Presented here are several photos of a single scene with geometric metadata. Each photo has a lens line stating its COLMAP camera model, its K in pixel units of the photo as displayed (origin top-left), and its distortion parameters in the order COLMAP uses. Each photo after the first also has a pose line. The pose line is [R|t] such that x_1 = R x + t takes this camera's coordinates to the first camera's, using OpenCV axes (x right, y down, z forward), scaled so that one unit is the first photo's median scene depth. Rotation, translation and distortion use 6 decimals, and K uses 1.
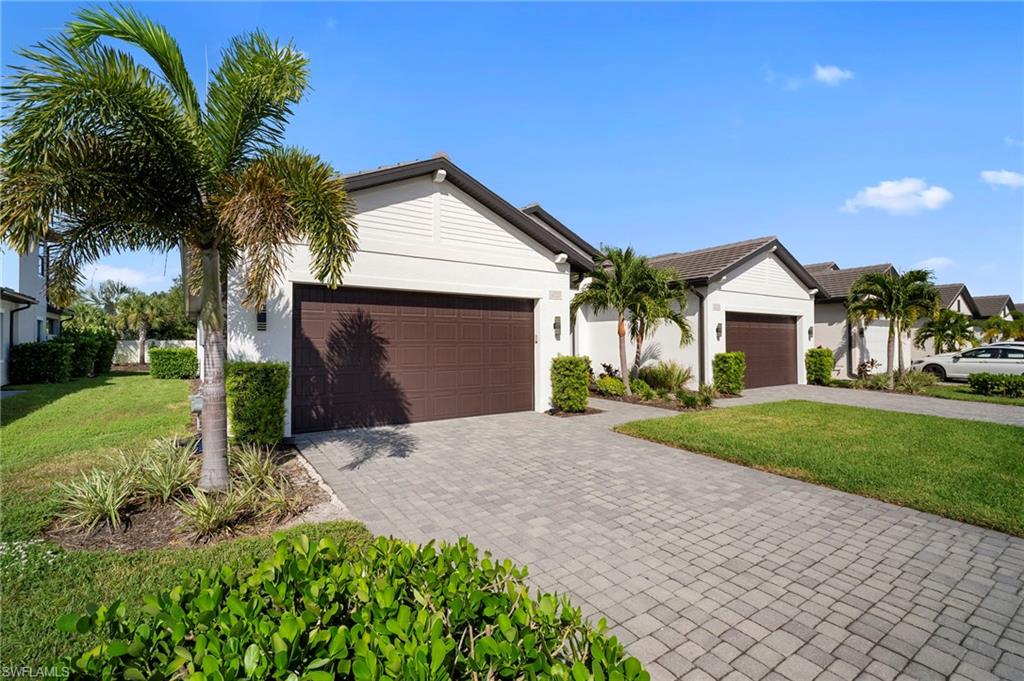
lens RADIAL K [[468.4, 0, 505.3], [0, 468.4, 345.2], [0, 0, 1]] dist [0.000771, -0.006370]
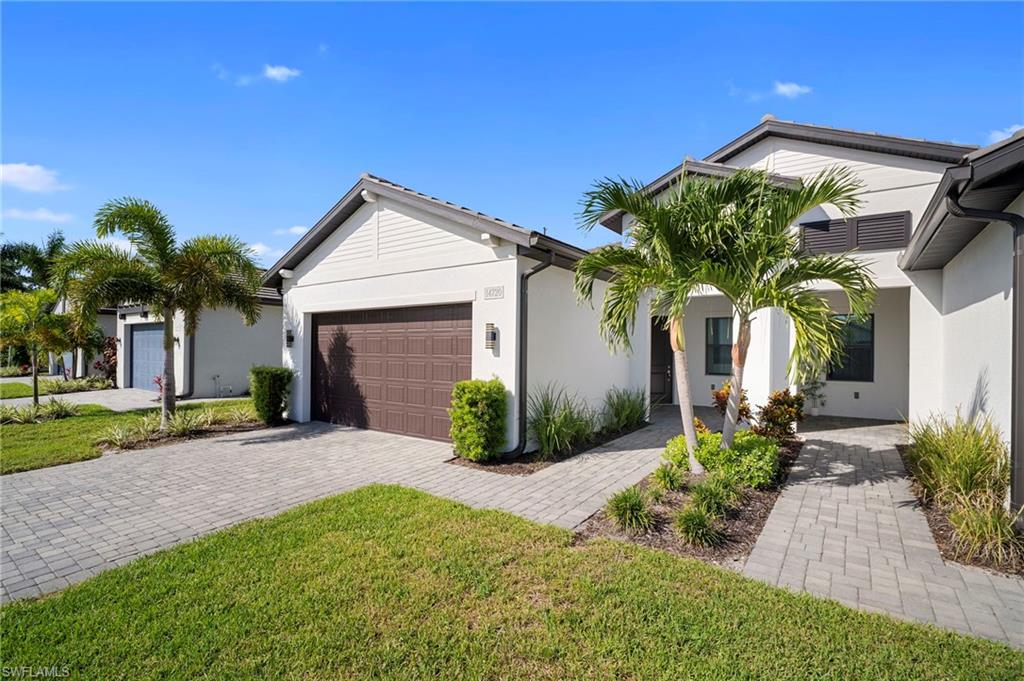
lens RADIAL K [[468.4, 0, 505.3], [0, 468.4, 345.2], [0, 0, 1]] dist [0.000771, -0.006370]
pose [[0.328065, 0.001150, -0.944654, 1.050866], [-0.004992, 0.999987, -0.000517, -0.035372], [0.944642, 0.004885, 0.328067, 1.043823]]
